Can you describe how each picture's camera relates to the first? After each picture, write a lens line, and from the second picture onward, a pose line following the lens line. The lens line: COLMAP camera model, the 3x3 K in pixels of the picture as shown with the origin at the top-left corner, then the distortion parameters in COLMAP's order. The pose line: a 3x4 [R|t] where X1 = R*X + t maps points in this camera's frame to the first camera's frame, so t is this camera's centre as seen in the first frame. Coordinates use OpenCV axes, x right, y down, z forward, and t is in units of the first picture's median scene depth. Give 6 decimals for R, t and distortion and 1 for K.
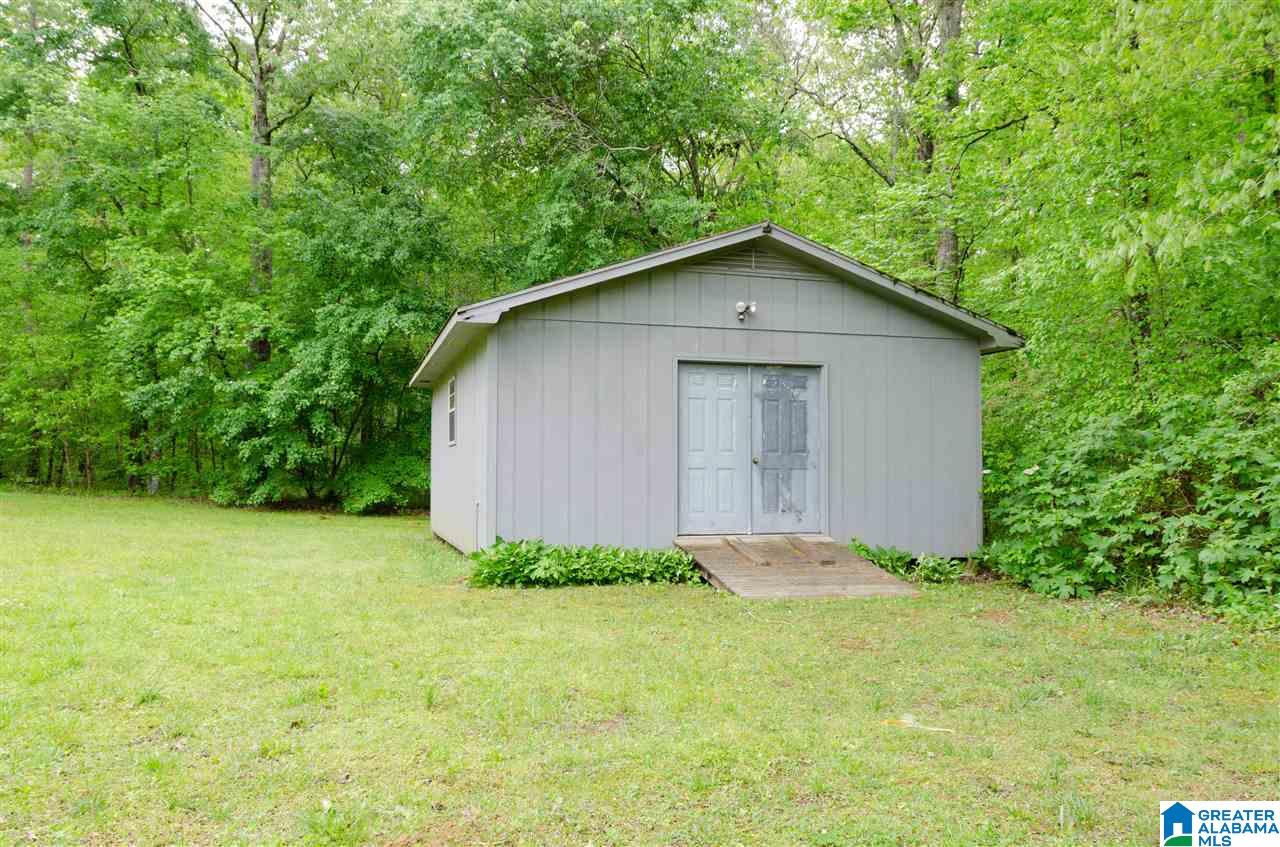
lens RADIAL K [[1009.2, 0, 640.0], [0, 1009.2, 423.5], [0, 0, 1]] dist [-0.071667, 0.001060]
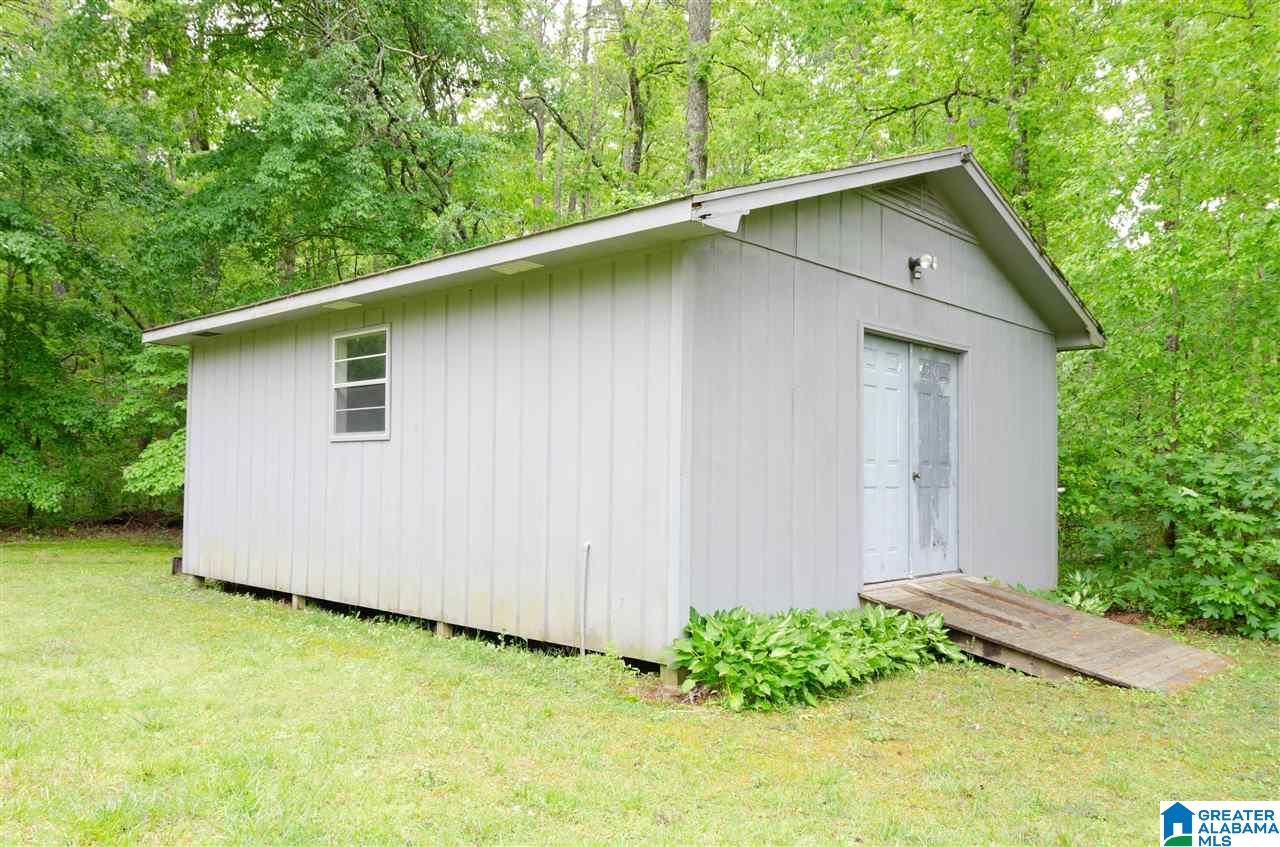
lens RADIAL K [[1009.2, 0, 640.0], [0, 1009.2, 423.5], [0, 0, 1]] dist [-0.071667, 0.001060]
pose [[0.862996, 0.036823, 0.503867, -0.421441], [-0.037771, 0.999252, -0.008334, 0.012725], [-0.503797, -0.011840, 0.863741, 0.481644]]
